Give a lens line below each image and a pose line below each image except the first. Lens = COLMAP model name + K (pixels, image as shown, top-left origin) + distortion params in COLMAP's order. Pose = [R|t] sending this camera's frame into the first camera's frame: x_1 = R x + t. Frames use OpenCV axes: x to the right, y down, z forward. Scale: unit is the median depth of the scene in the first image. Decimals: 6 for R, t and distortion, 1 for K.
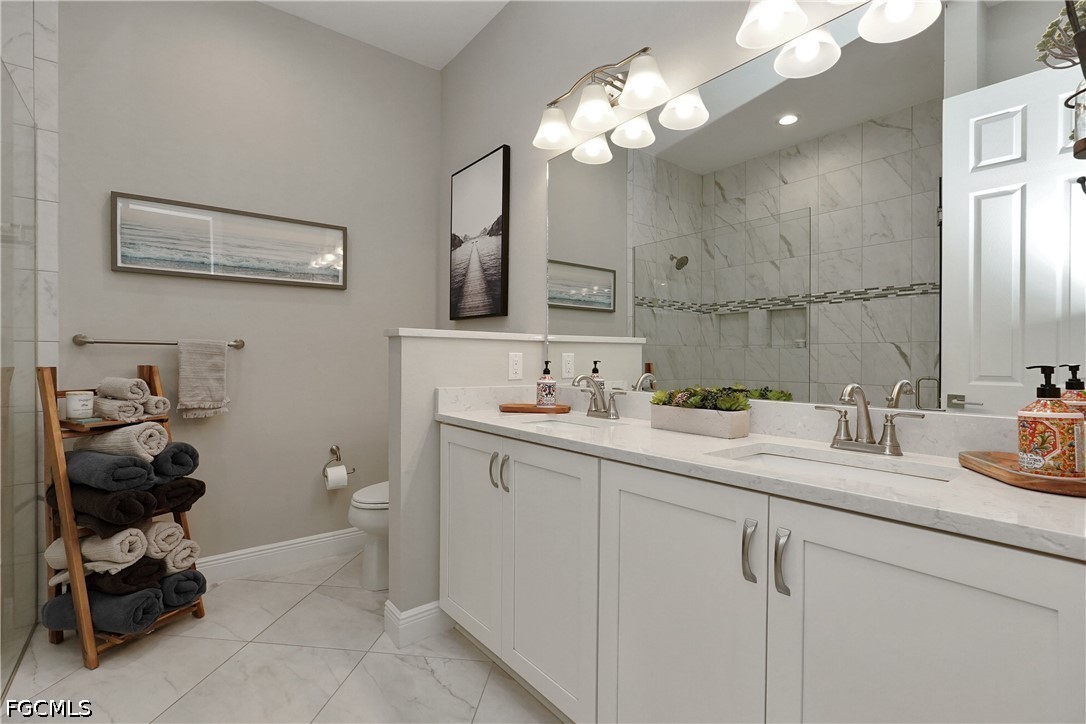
lens RADIAL K [[492.0, 0, 557.9], [0, 492.0, 363.0], [0, 0, 1]] dist [-0.030120, 0.014228]
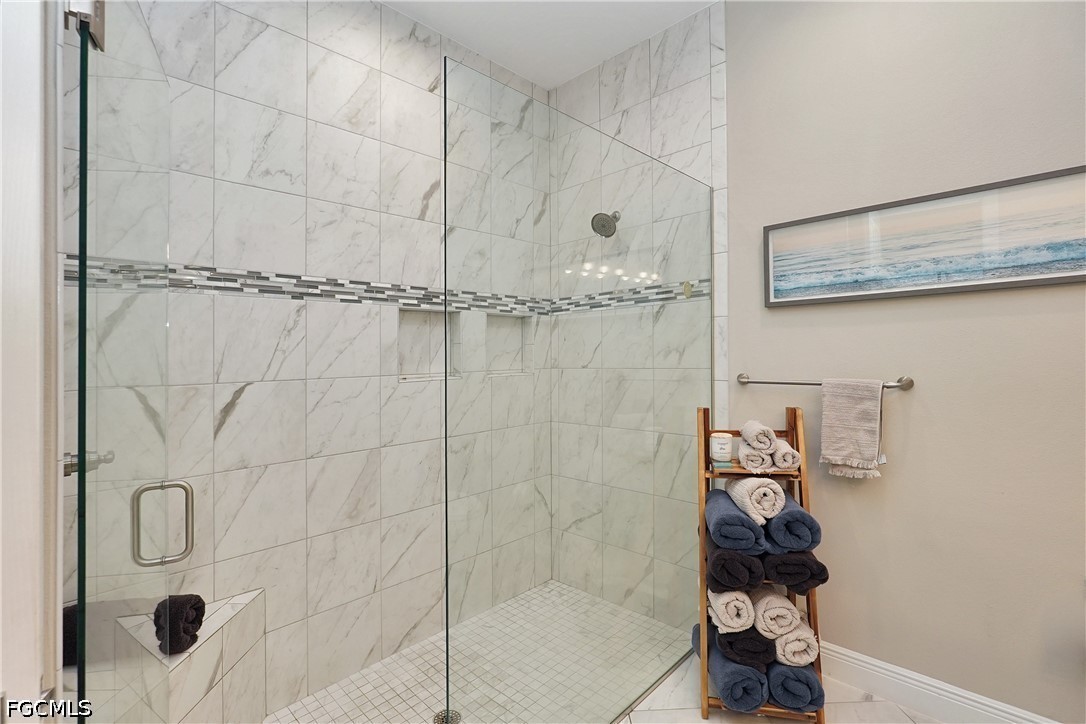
lens RADIAL K [[510.1, 0, 538.9], [0, 510.1, 342.5], [0, 0, 1]] dist [-0.001714, 0.000690]
pose [[0.094913, -0.013793, -0.995390, 0.064744], [0.013534, 0.999829, -0.012564, -0.120849], [0.995394, -0.012279, 0.095084, 0.472179]]
